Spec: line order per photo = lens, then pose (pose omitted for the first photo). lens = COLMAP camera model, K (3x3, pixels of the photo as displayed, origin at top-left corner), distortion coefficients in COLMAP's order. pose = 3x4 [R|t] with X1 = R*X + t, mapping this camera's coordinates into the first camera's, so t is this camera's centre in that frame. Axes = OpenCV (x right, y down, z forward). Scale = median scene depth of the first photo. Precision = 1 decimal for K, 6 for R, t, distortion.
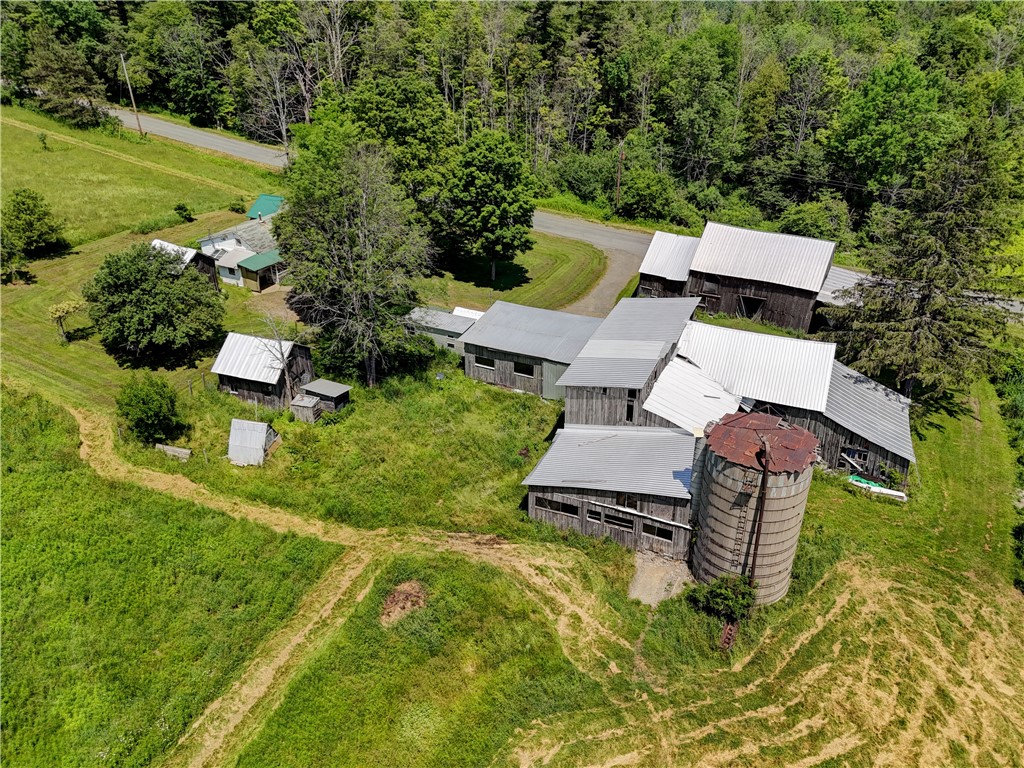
lens RADIAL K [[711.9, 0, 469.6], [0, 711.9, 380.7], [0, 0, 1]] dist [0.036728, -0.001448]
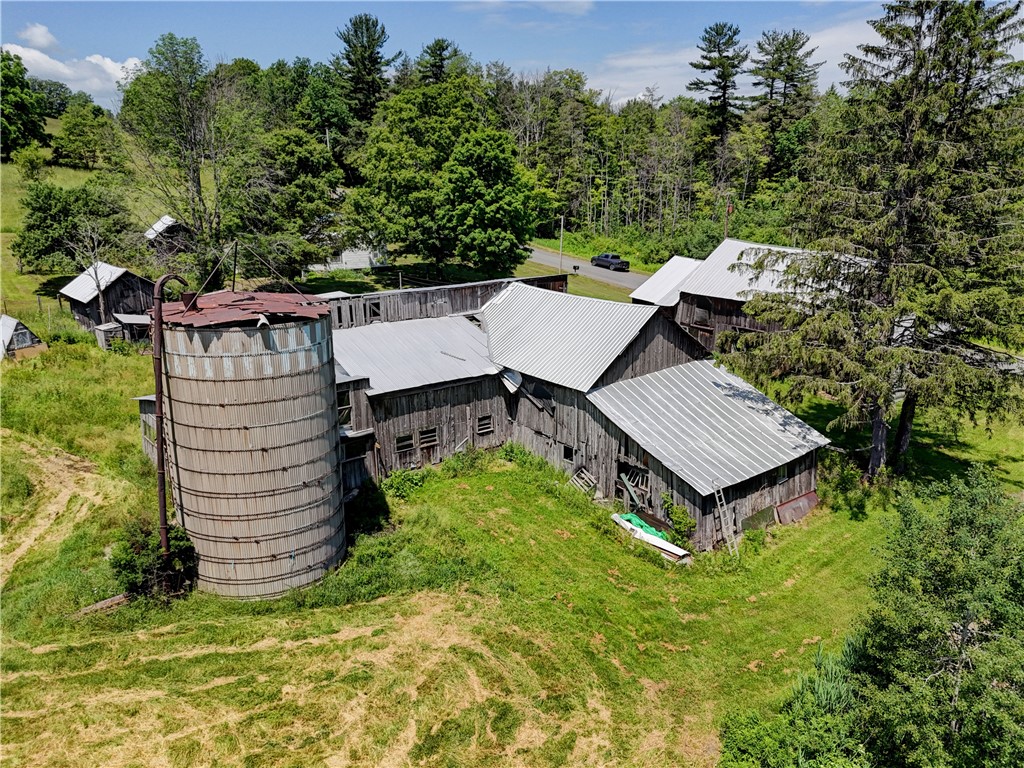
lens RADIAL K [[711.9, 0, 469.6], [0, 711.9, 380.7], [0, 0, 1]] dist [0.036728, -0.001448]
pose [[0.900778, 0.147390, -0.408503, 0.581322], [-0.227859, 0.961173, -0.155648, 0.135502], [0.369701, 0.233285, 0.899388, 0.367680]]
